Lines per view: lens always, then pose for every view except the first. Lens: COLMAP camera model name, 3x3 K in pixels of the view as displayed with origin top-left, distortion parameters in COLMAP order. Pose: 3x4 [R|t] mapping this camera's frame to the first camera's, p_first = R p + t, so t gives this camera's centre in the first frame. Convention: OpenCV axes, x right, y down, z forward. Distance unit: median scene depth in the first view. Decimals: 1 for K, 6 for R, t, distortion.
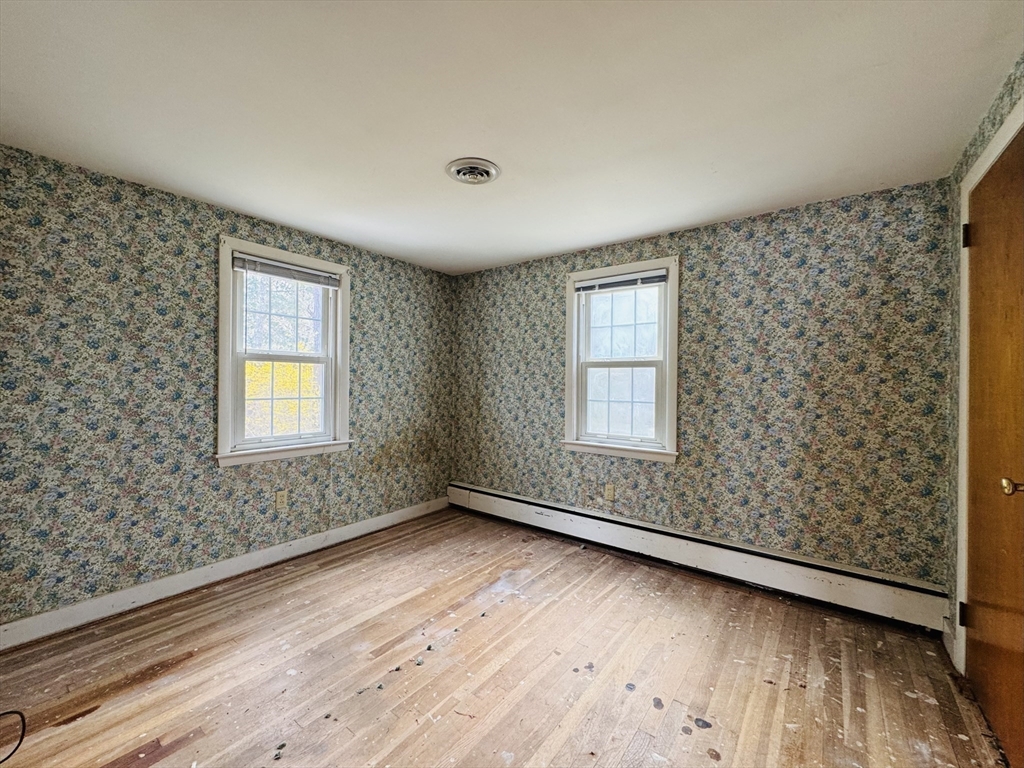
lens RADIAL K [[413.7, 0, 506.4], [0, 413.7, 383.8], [0, 0, 1]] dist [-0.000512, 0.000029]
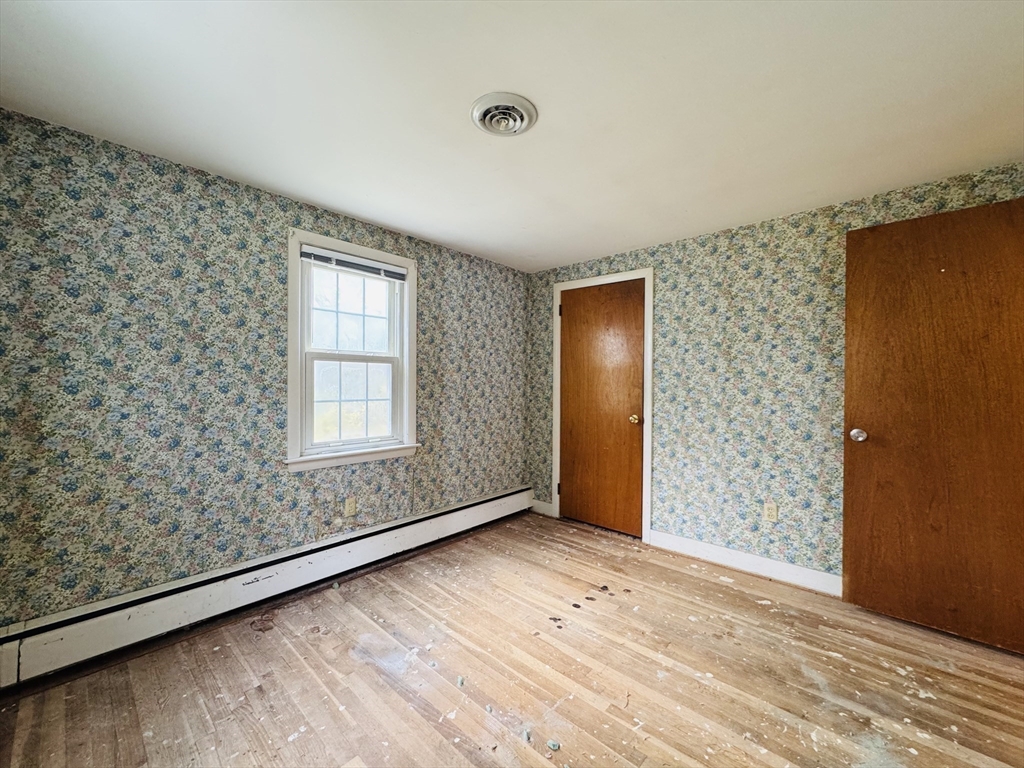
lens RADIAL K [[413.7, 0, 506.4], [0, 413.7, 383.8], [0, 0, 1]] dist [-0.000512, 0.000029]
pose [[0.089256, -0.012161, 0.995934, -0.607084], [-0.000198, 0.999925, 0.012227, -0.003719], [-0.996009, -0.001288, 0.089247, 0.638401]]
